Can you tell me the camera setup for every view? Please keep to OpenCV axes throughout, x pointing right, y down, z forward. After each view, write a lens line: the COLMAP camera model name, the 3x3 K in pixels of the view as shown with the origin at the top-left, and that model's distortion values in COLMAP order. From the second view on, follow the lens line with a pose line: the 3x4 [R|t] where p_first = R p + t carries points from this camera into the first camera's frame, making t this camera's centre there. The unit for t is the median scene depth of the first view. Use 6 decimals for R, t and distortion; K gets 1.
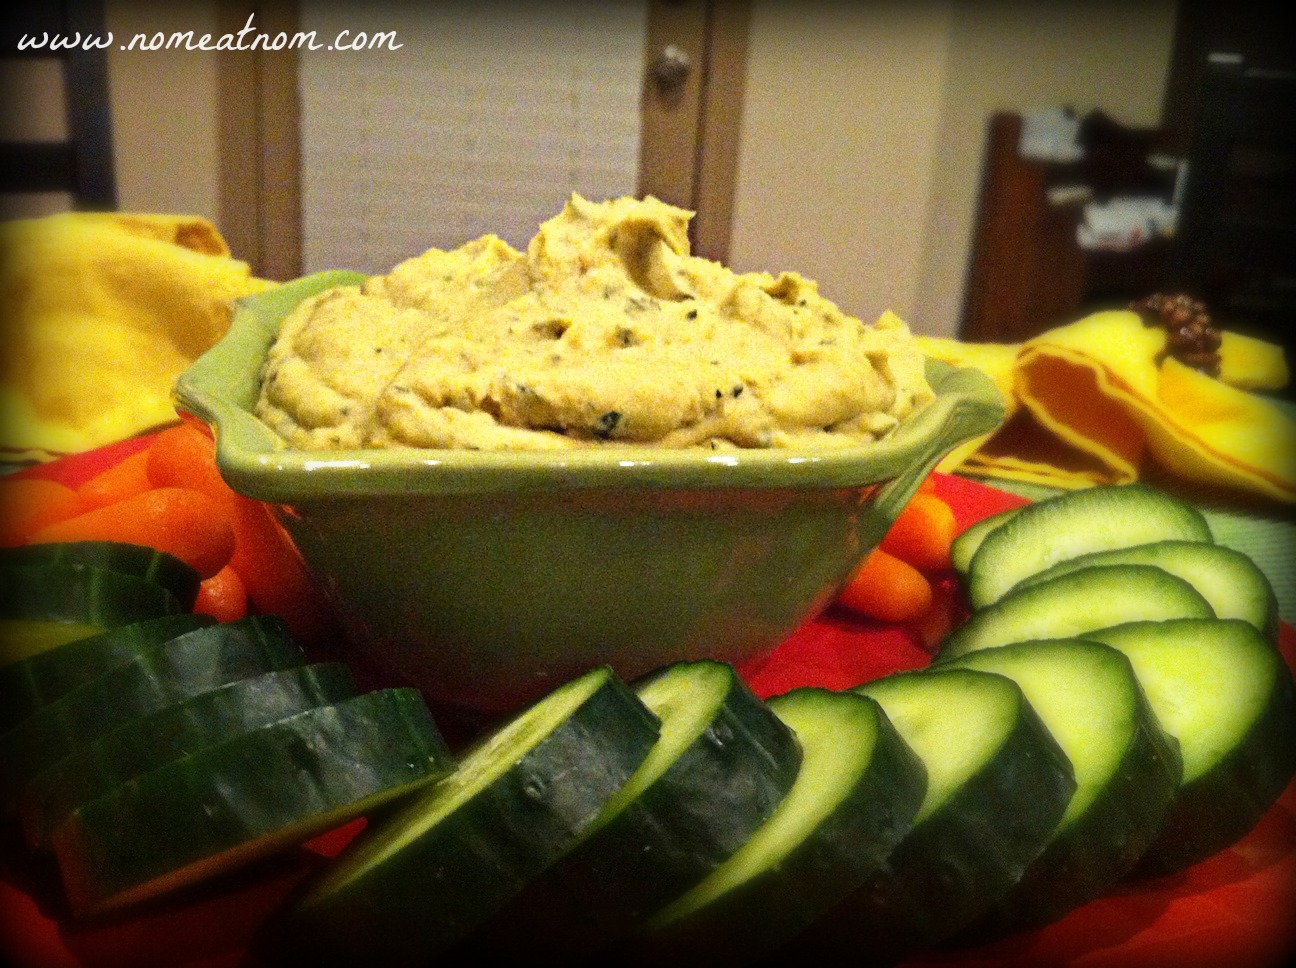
lens RADIAL K [[1313.3, 0, 648.0], [0, 1313.3, 484.0], [0, 0, 1]] dist [0.003588, 0.002528]
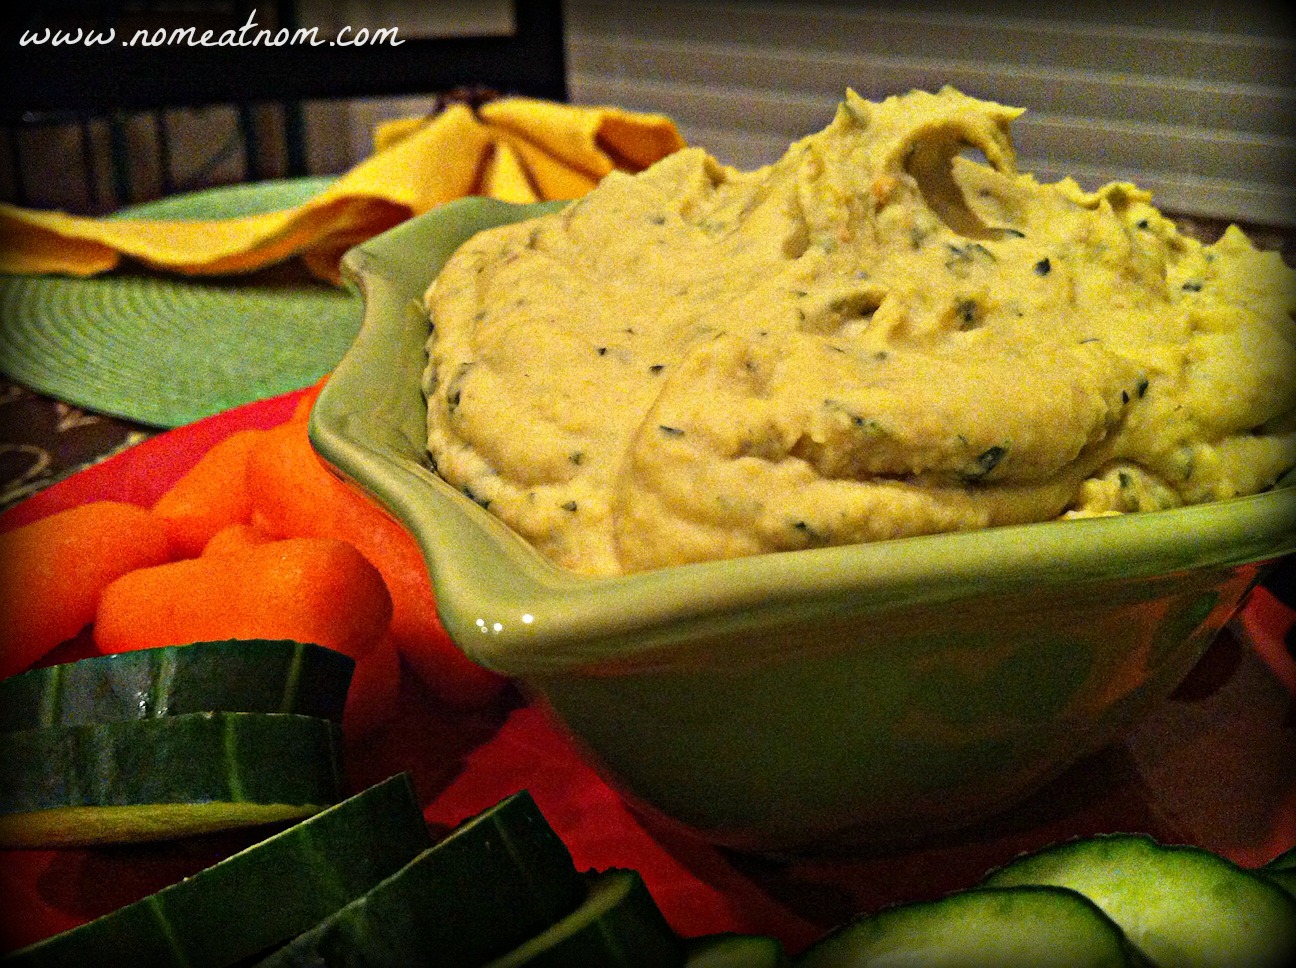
lens RADIAL K [[1339.8, 0, 648.2], [0, 1339.8, 534.7], [0, 0, 1]] dist [0.170424, -0.776275]
pose [[0.997908, -0.039157, -0.051443, -0.156371], [0.045294, 0.991230, 0.124142, -0.097424], [0.046131, -0.126212, 0.990930, 0.312333]]
